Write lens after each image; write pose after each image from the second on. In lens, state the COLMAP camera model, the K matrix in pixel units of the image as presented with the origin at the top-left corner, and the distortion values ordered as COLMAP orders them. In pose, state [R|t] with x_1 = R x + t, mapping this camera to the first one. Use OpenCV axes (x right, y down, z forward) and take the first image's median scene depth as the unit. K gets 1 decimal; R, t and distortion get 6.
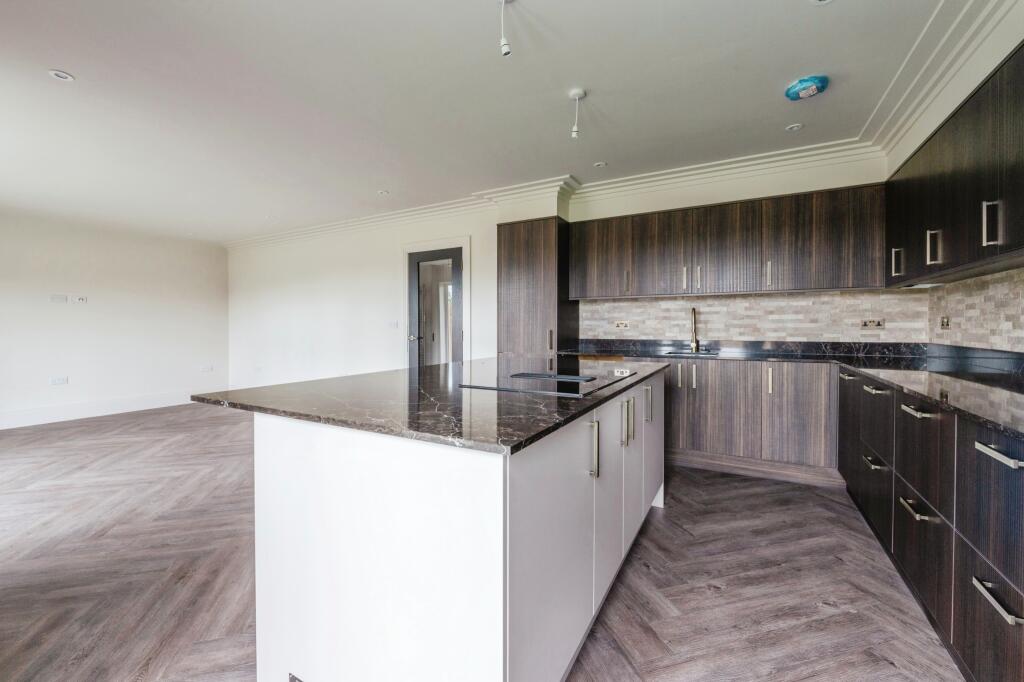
lens RADIAL K [[423.6, 0, 506.7], [0, 423.6, 331.6], [0, 0, 1]] dist [-0.007136, -0.000169]
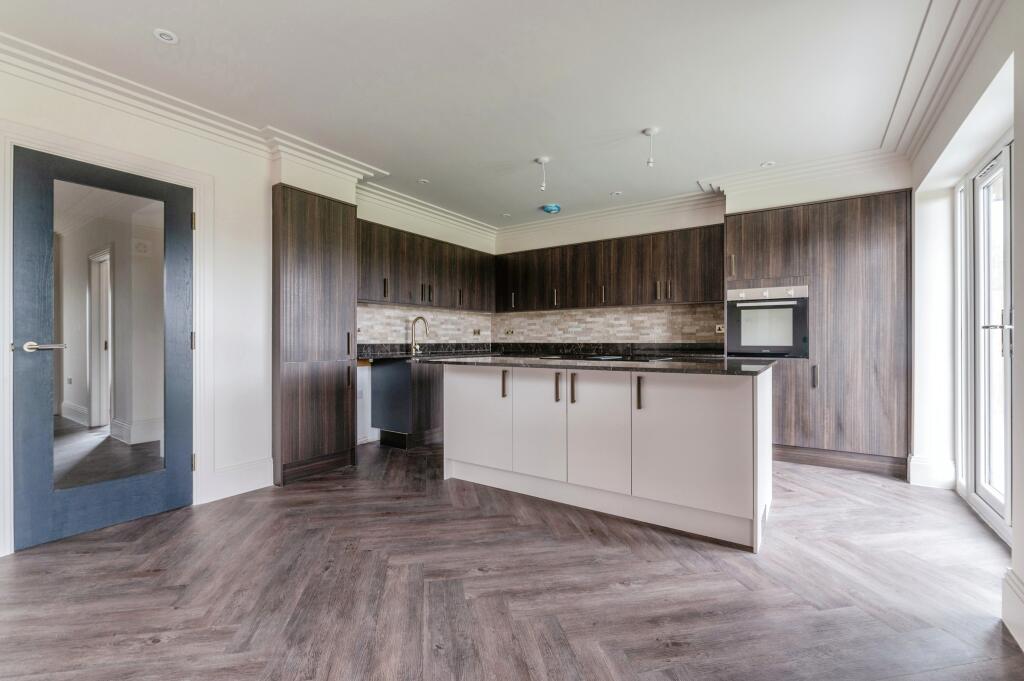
lens RADIAL K [[434.3, 0, 508.5], [0, 434.3, 342.1], [0, 0, 1]] dist [-0.004119, -0.000182]
pose [[0.099124, -0.000835, 0.995075, -0.802747], [0.015432, 0.999881, -0.000698, 0.023186], [-0.994955, 0.015425, 0.099125, 0.620871]]
